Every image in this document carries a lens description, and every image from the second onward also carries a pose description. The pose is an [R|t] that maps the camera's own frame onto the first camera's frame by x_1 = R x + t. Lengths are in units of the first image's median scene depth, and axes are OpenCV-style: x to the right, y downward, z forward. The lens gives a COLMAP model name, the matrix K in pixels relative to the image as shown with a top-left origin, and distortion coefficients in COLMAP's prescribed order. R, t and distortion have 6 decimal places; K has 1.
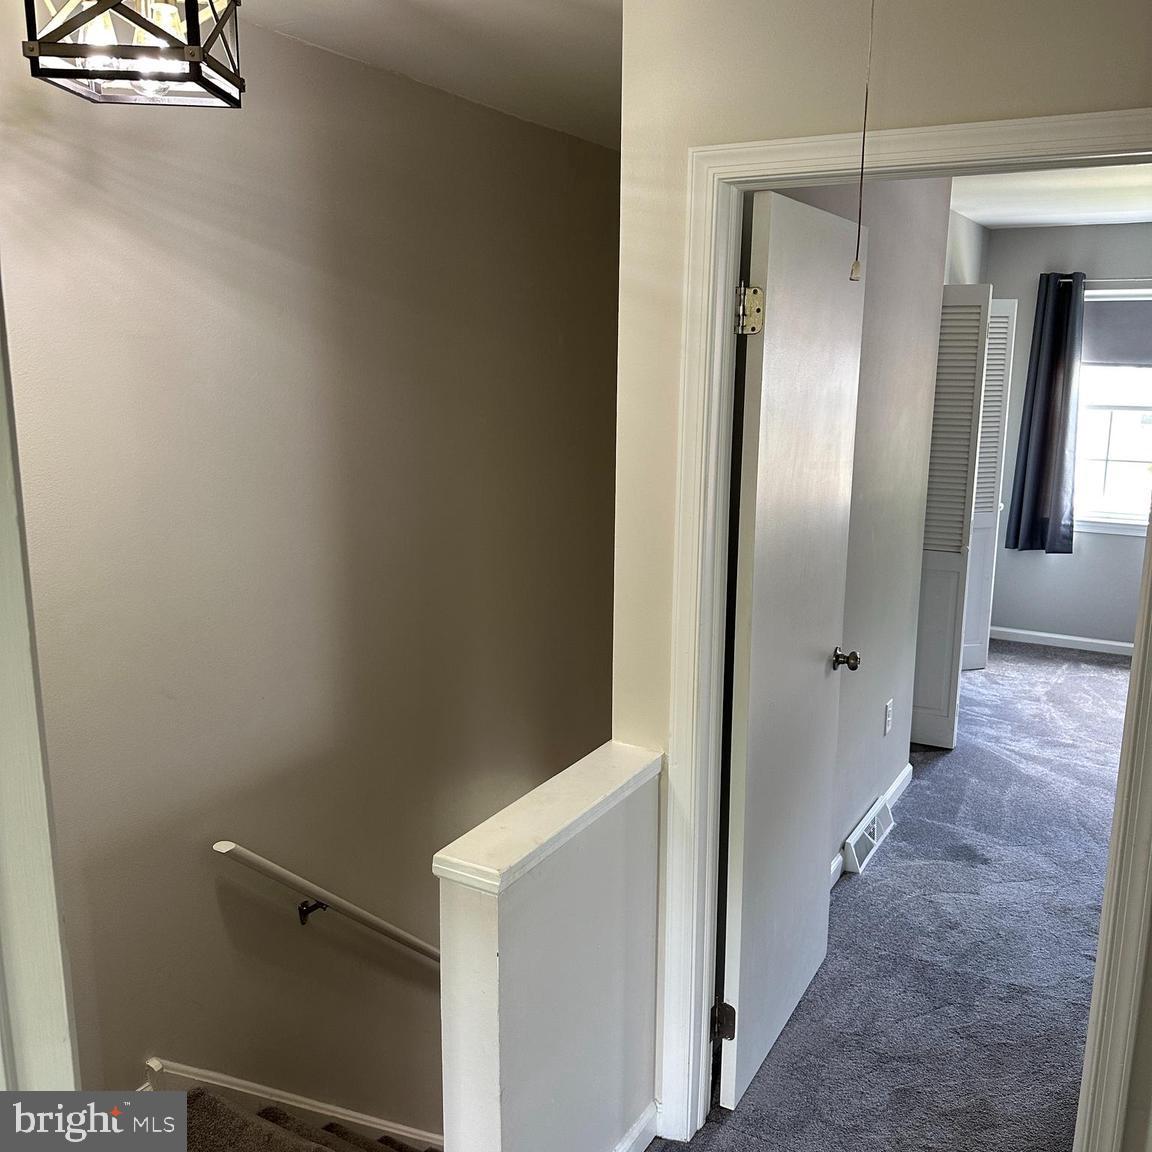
lens RADIAL K [[1080.3, 0, 577.0], [0, 1080.3, 578.0], [0, 0, 1]] dist [0.146315, -0.246821]
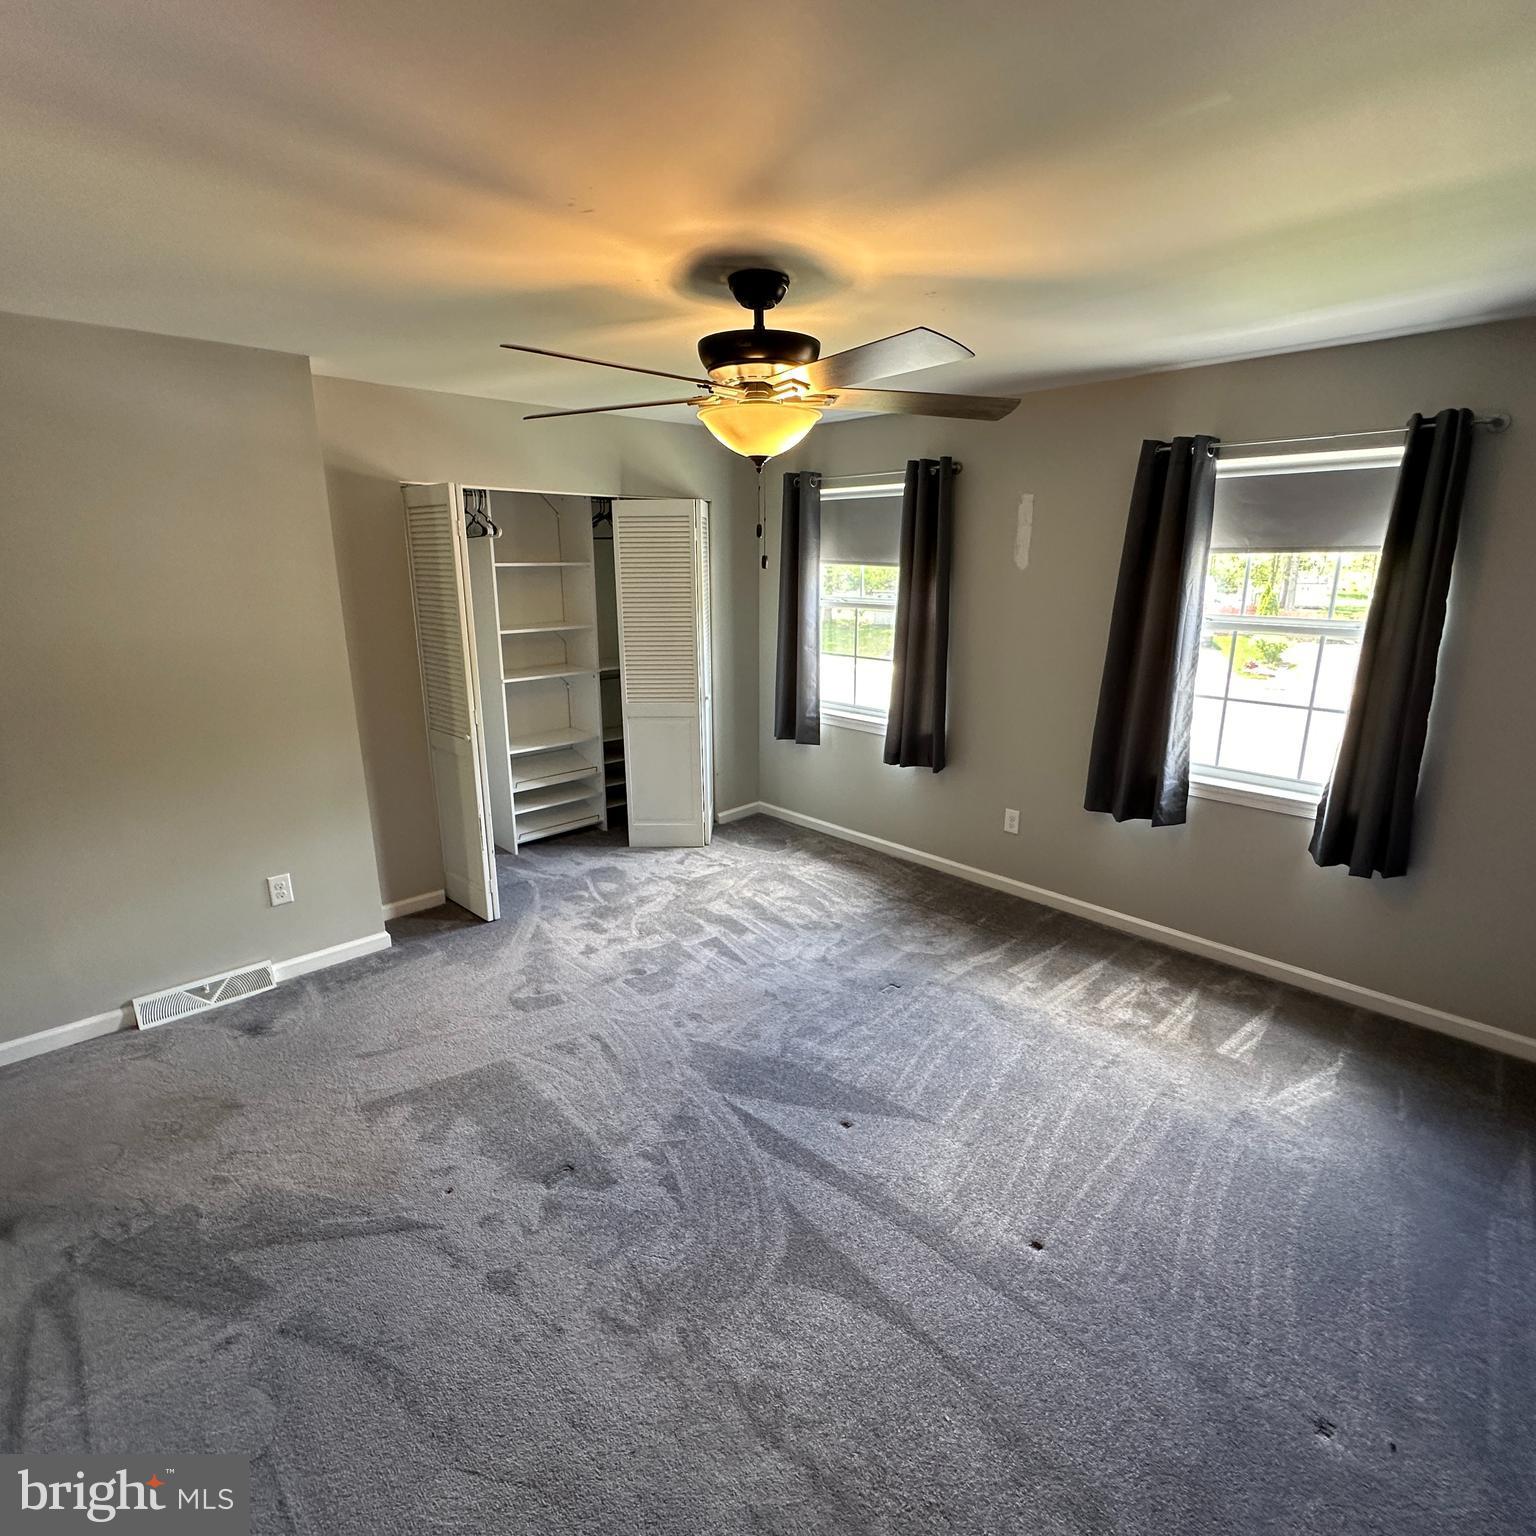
lens RADIAL K [[831.7, 0, 765.9], [0, 831.7, 764.9], [0, 0, 1]] dist [-0.020653, -0.000360]
pose [[0.956628, 0.063320, -0.284348, 0.663511], [-0.050502, 0.997359, 0.052192, -0.044169], [0.286902, -0.035568, 0.957299, 0.241897]]
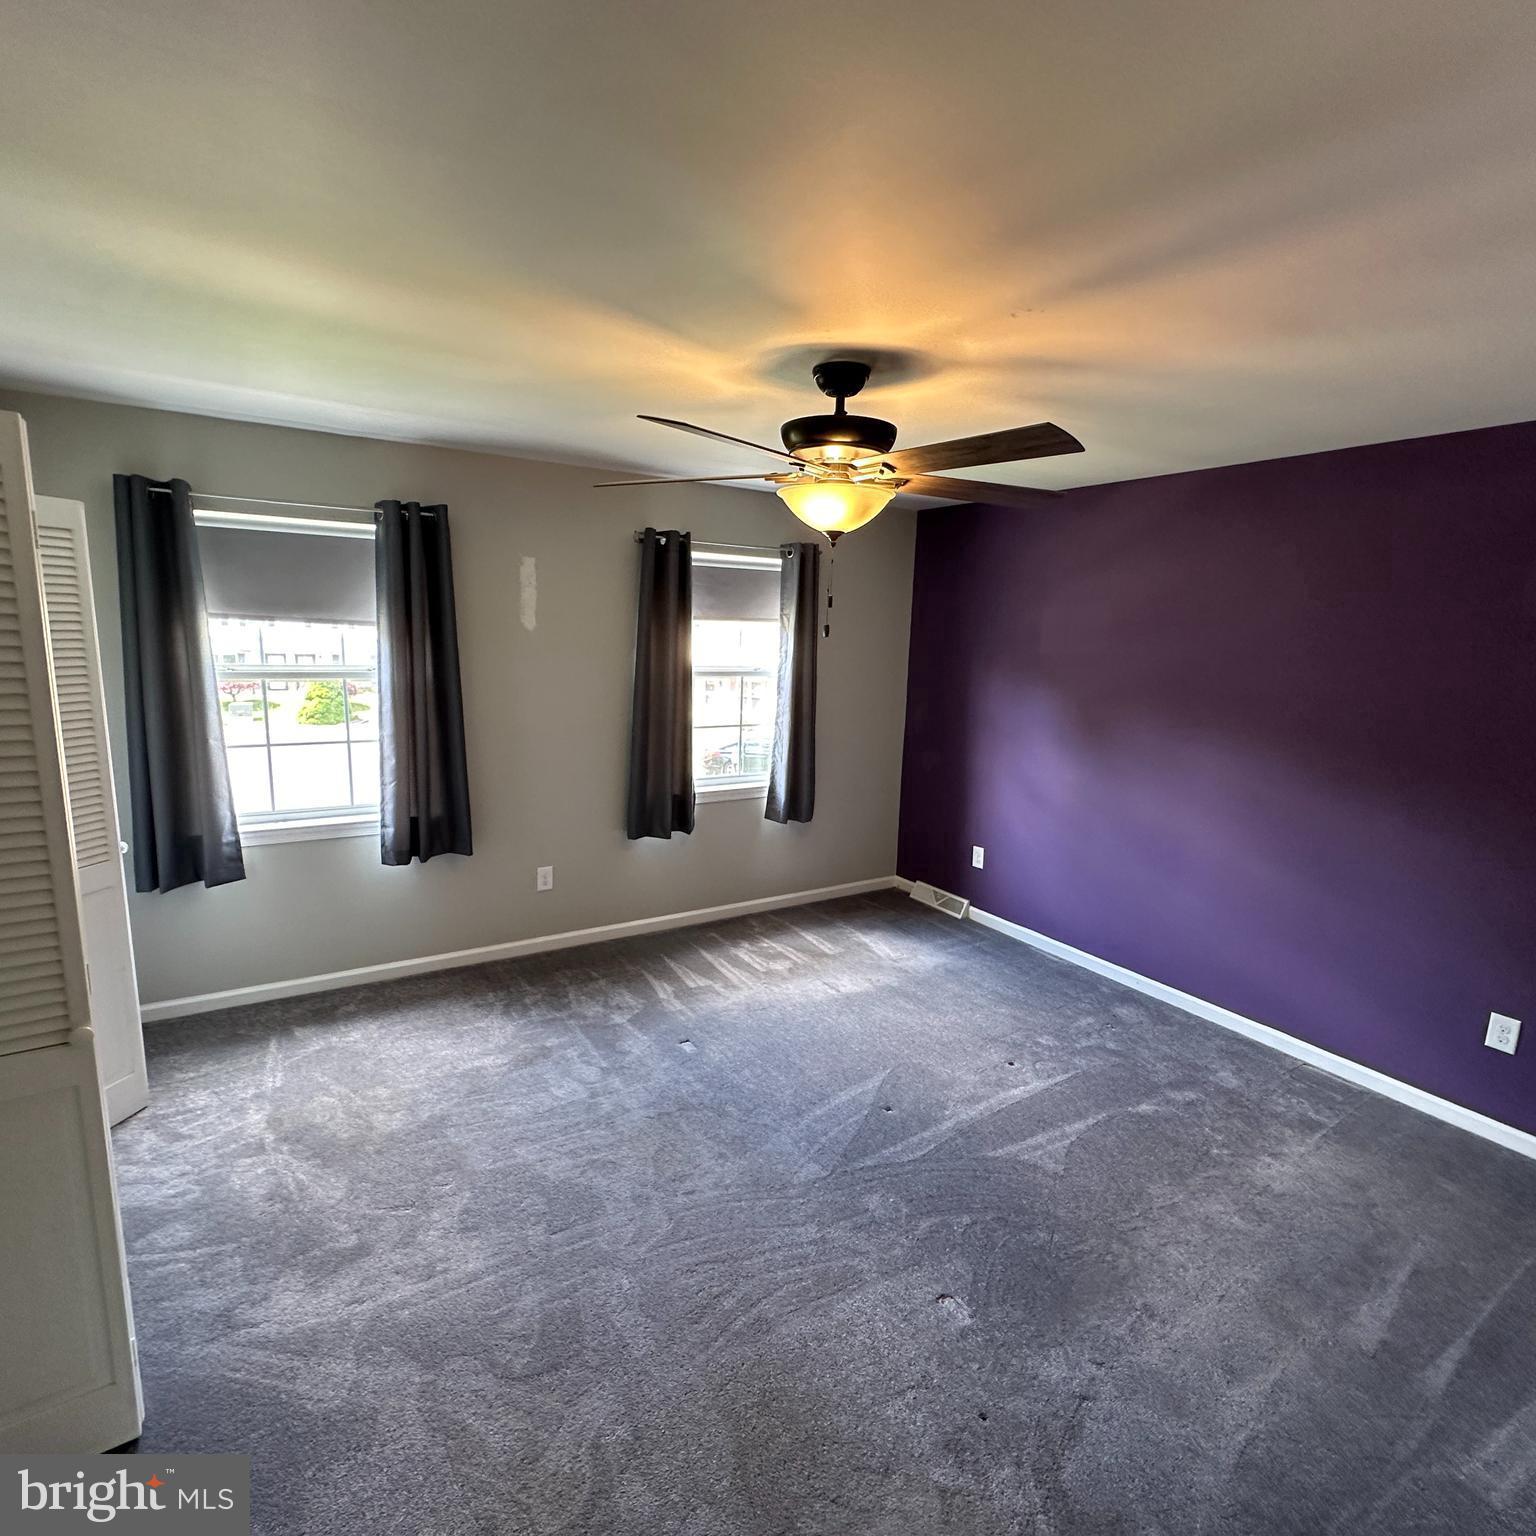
lens RADIAL K [[811.4, 0, 767.0], [0, 811.4, 767.0], [0, 0, 1]] dist [0.000158, -0.000825]
pose [[0.472301, -0.139430, 0.870340, 0.168449], [0.150781, 0.985636, 0.076078, -0.087809], [-0.868445, 0.095299, 0.486540, 0.464656]]
